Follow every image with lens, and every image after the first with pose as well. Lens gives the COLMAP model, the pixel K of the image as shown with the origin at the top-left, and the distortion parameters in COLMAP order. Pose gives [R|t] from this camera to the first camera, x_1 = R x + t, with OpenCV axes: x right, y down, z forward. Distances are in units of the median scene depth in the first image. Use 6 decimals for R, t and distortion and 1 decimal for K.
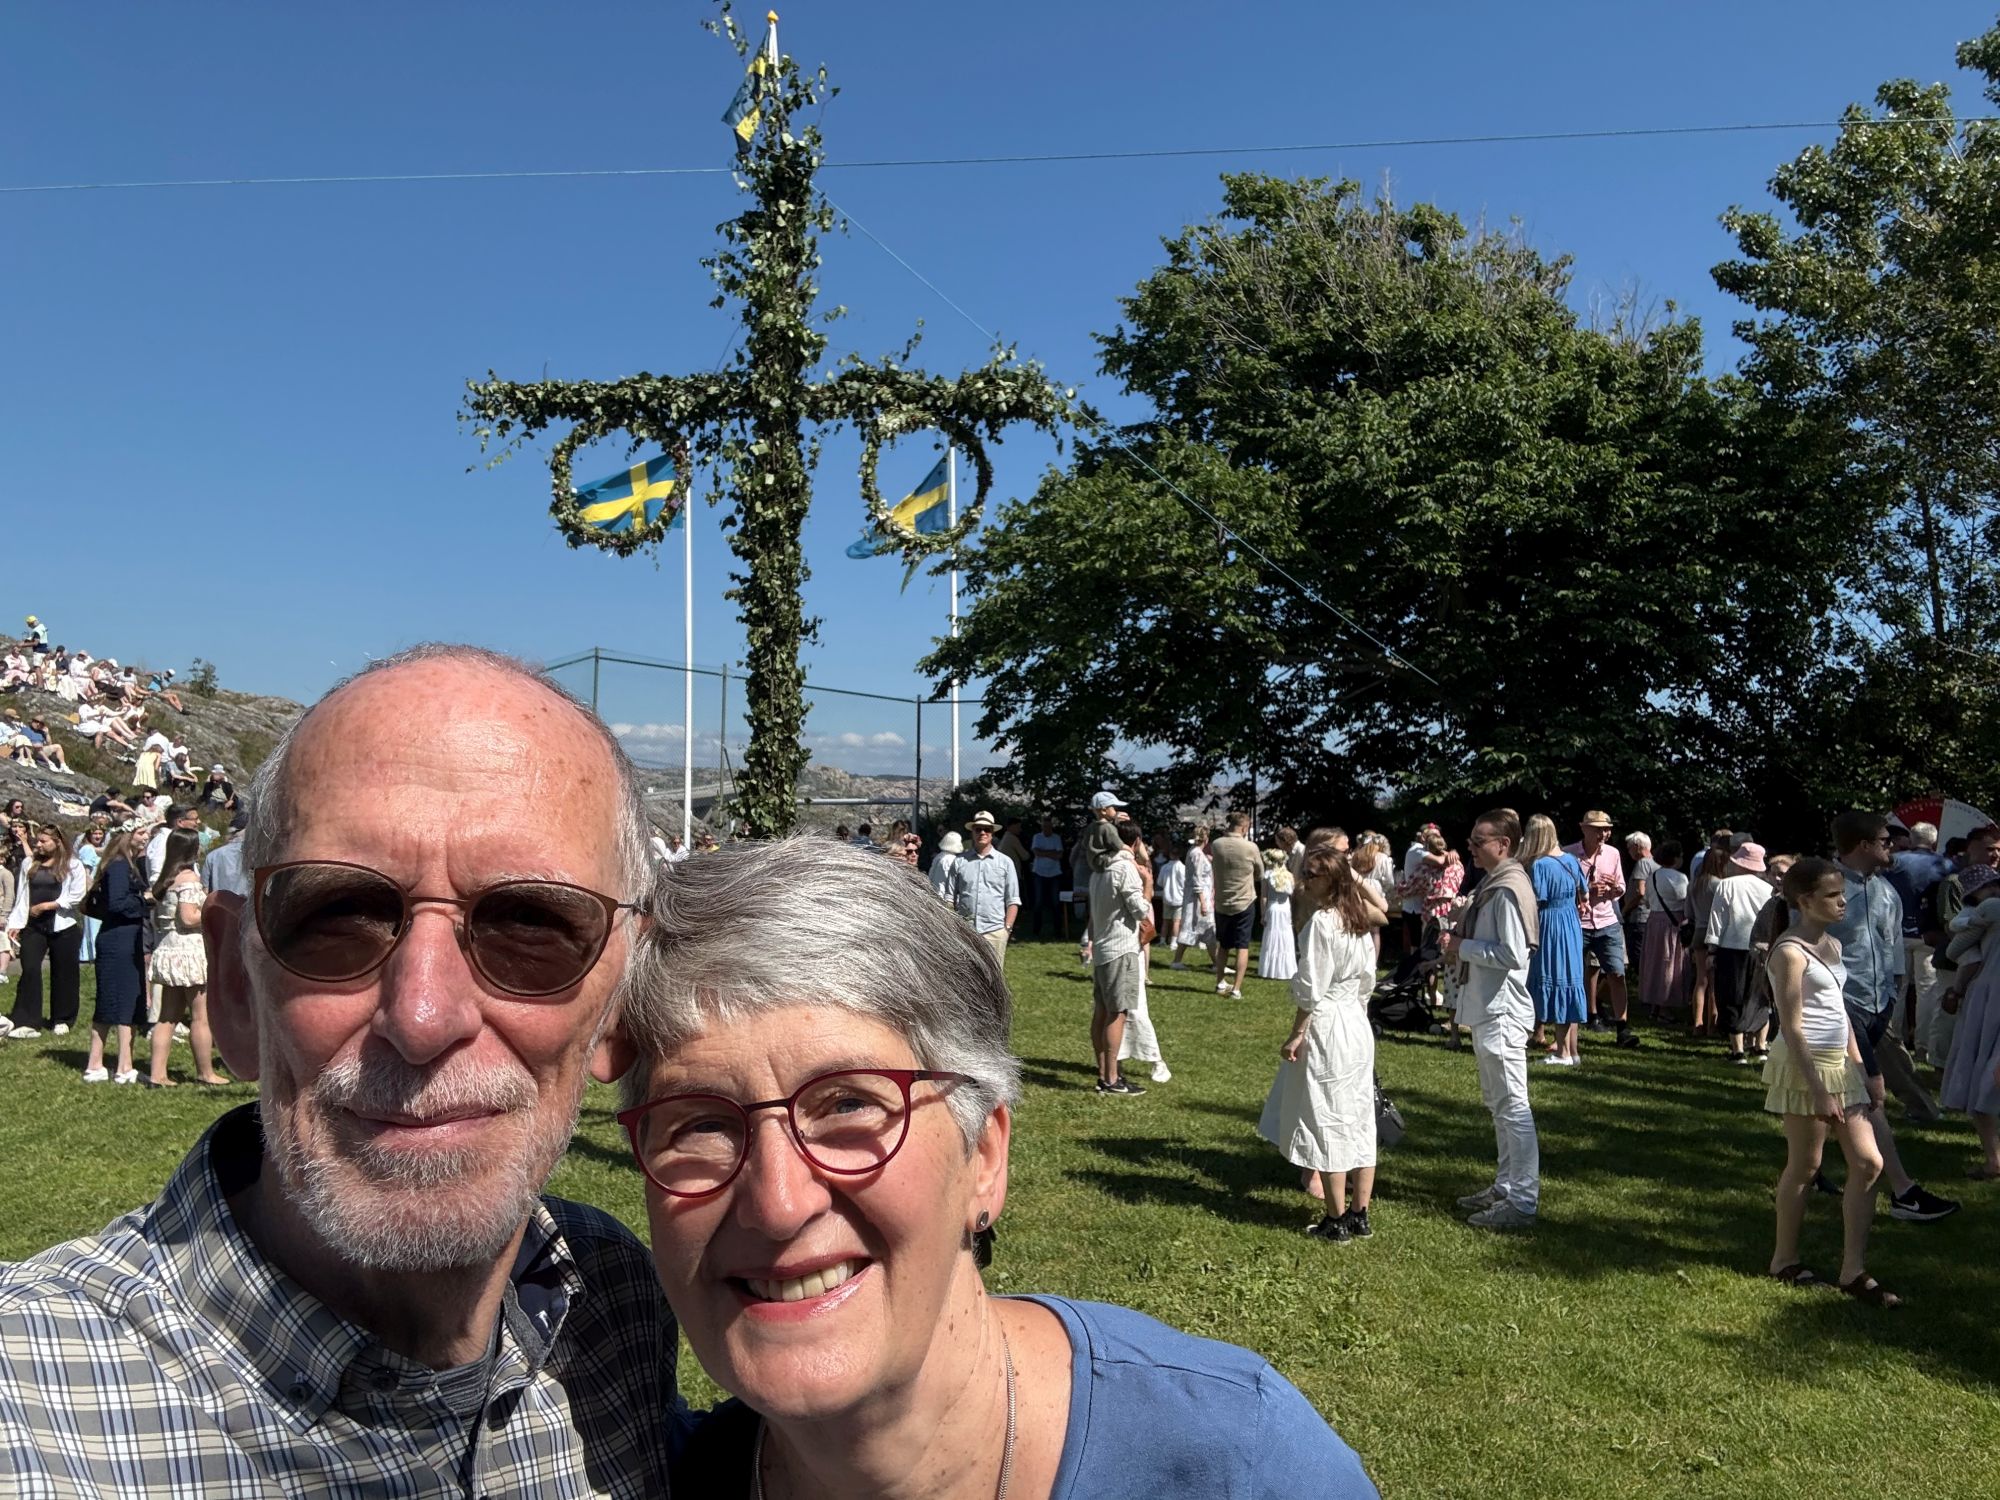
lens RADIAL K [[1391.4, 0, 995.9], [0, 1391.4, 767.8], [0, 0, 1]] dist [-0.030365, -0.001439]
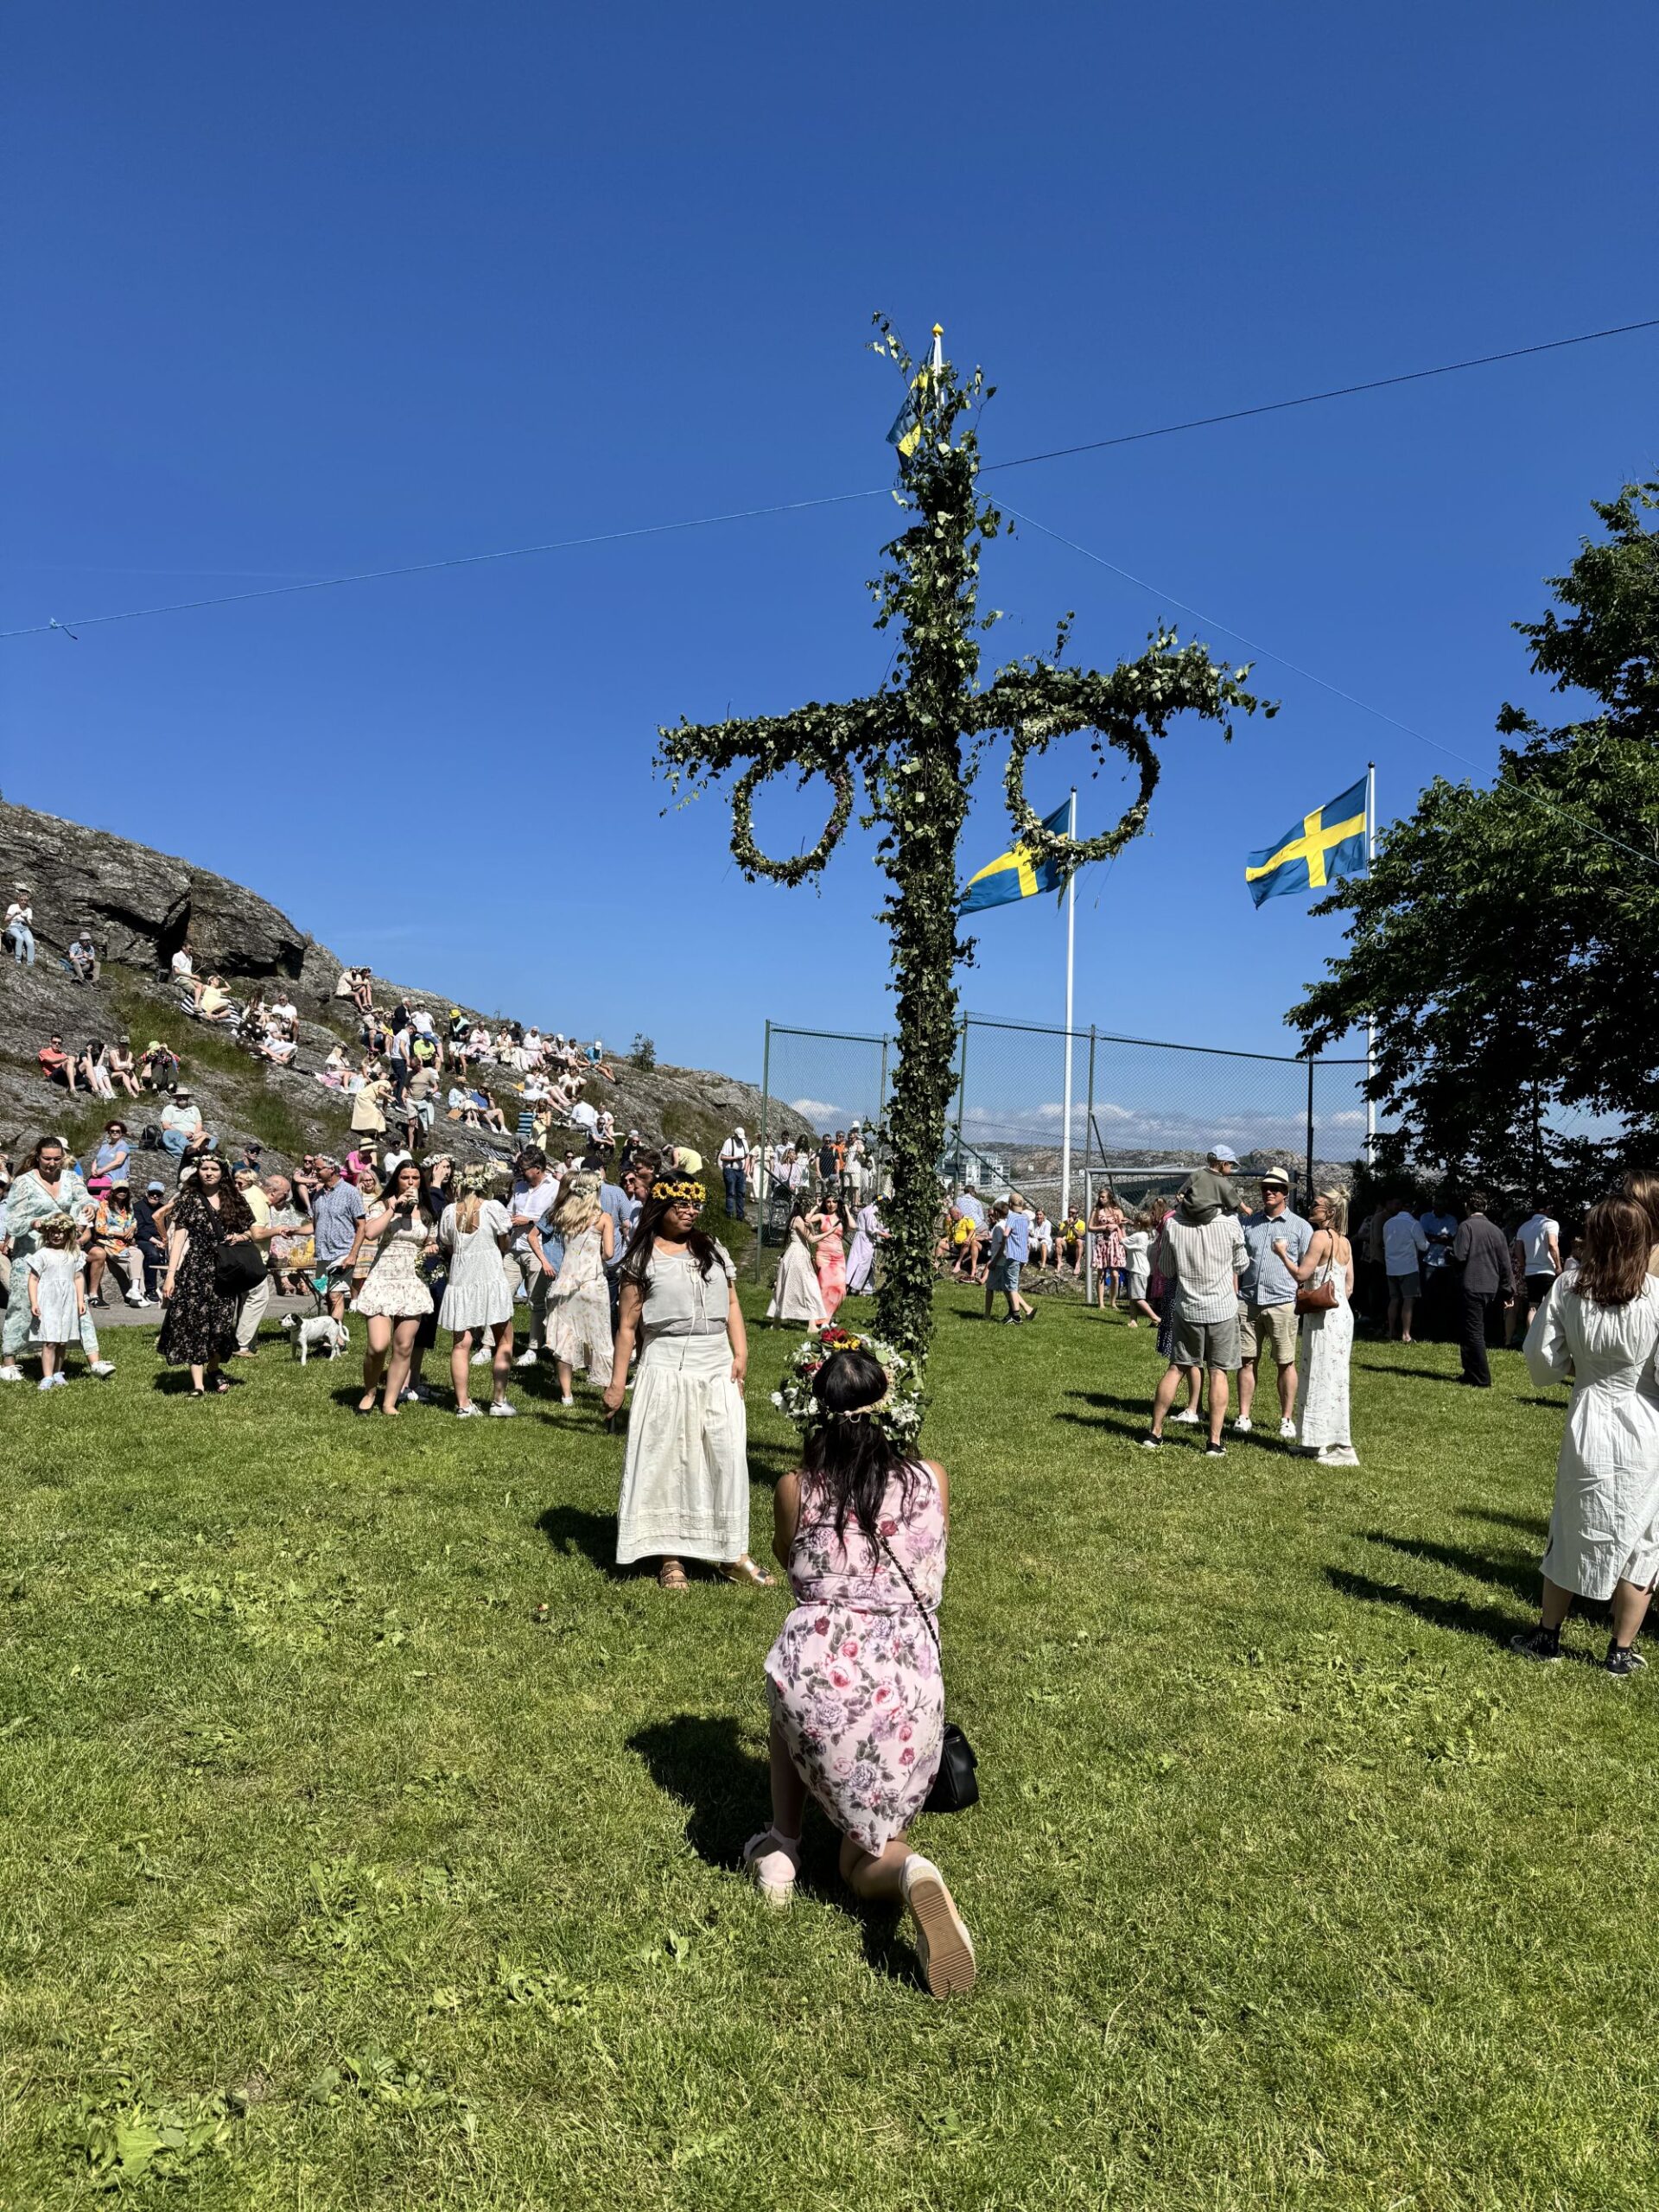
lens RADIAL K [[1518.4, 0, 816.8], [0, 1518.4, 1140.6], [0, 0, 1]] dist [-0.048291, -0.037707]
pose [[0.904124, 0.009212, -0.427170, 0.219146], [-0.013010, 0.999898, -0.005973, 0.038787], [0.427072, 0.010958, 0.904151, 0.012077]]
